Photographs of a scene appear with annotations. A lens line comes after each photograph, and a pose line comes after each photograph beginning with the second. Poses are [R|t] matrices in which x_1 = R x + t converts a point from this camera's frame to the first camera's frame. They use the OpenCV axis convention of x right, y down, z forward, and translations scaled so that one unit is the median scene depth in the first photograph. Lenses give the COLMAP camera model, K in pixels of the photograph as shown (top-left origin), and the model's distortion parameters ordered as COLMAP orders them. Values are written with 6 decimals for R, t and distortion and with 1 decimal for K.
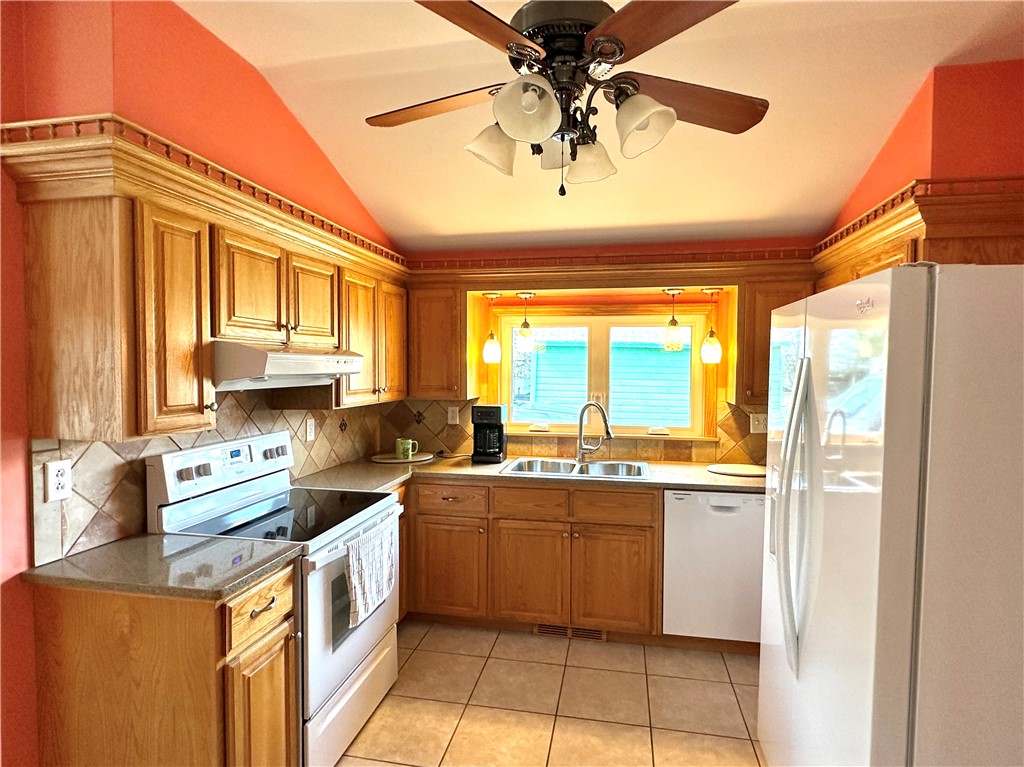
lens RADIAL K [[552.1, 0, 520.9], [0, 552.1, 385.9], [0, 0, 1]] dist [-0.001659, 0.000219]
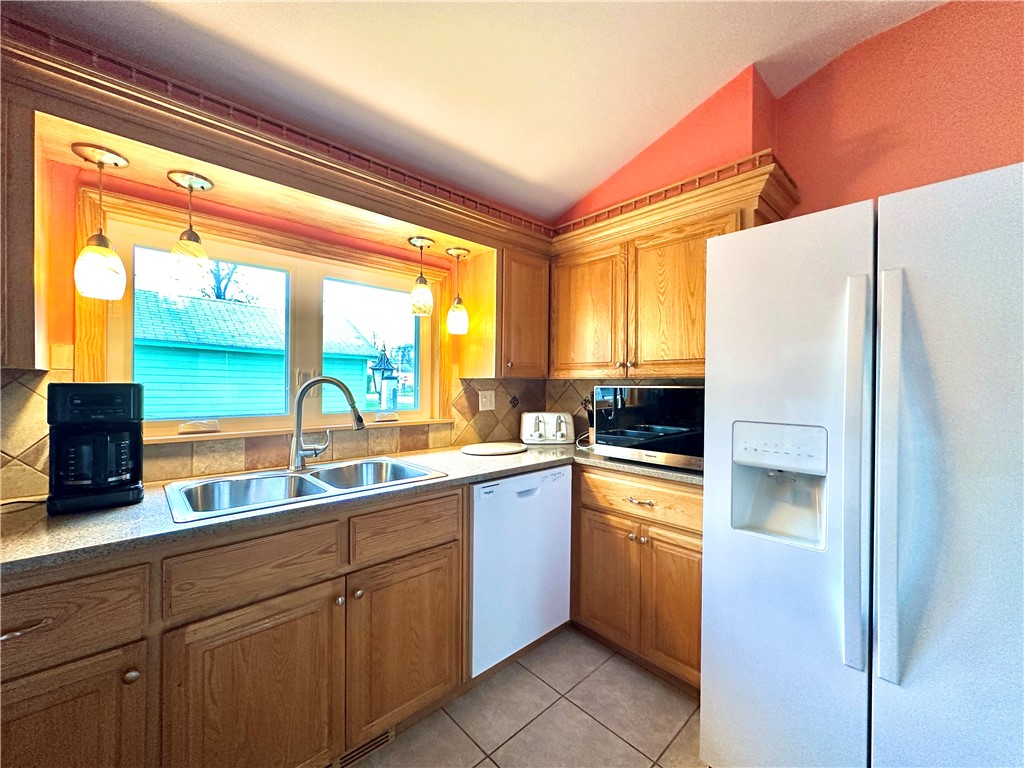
lens RADIAL K [[409.8, 0, 512.0], [0, 409.8, 384.0], [0, 0, 1]] dist [-0.001778, 0.000391]
pose [[0.586919, -0.001768, 0.809643, -0.152541], [0.027418, 0.999467, -0.017693, 0.058604], [-0.809181, 0.032583, 0.586655, 0.589650]]
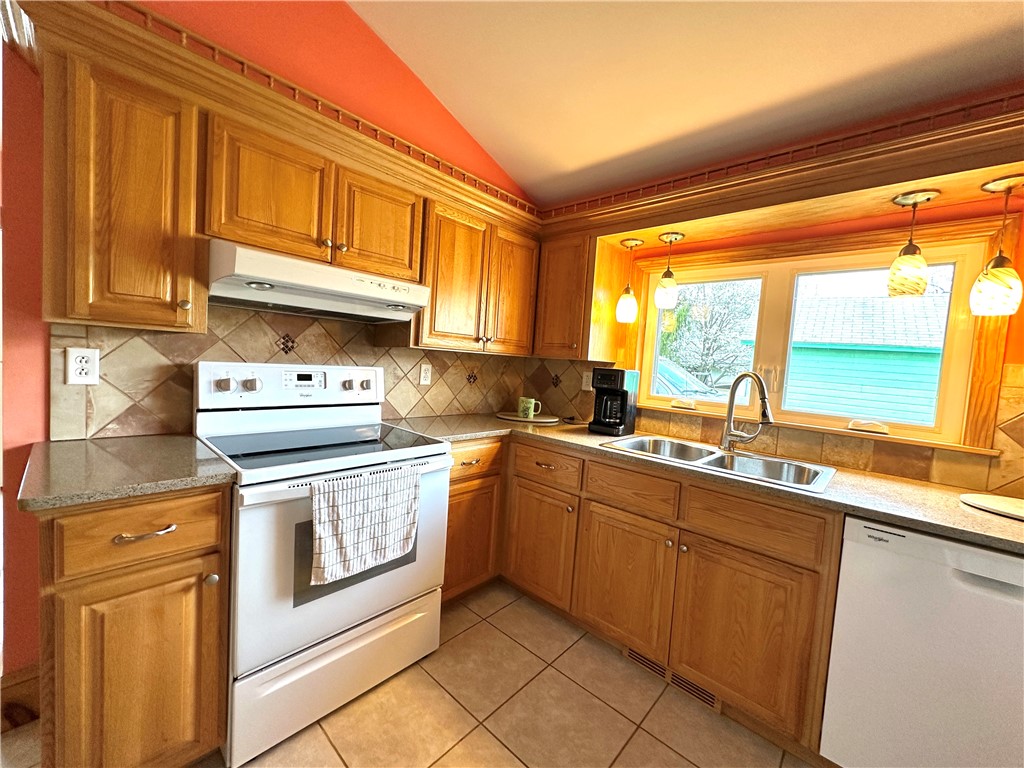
lens RADIAL K [[409.8, 0, 512.0], [0, 409.8, 384.0], [0, 0, 1]] dist [-0.001778, 0.000391]
pose [[0.847213, 0.083189, -0.524699, 0.166718], [-0.082639, 0.996278, 0.024522, 0.064373], [0.524786, 0.022585, 0.850934, 0.420983]]
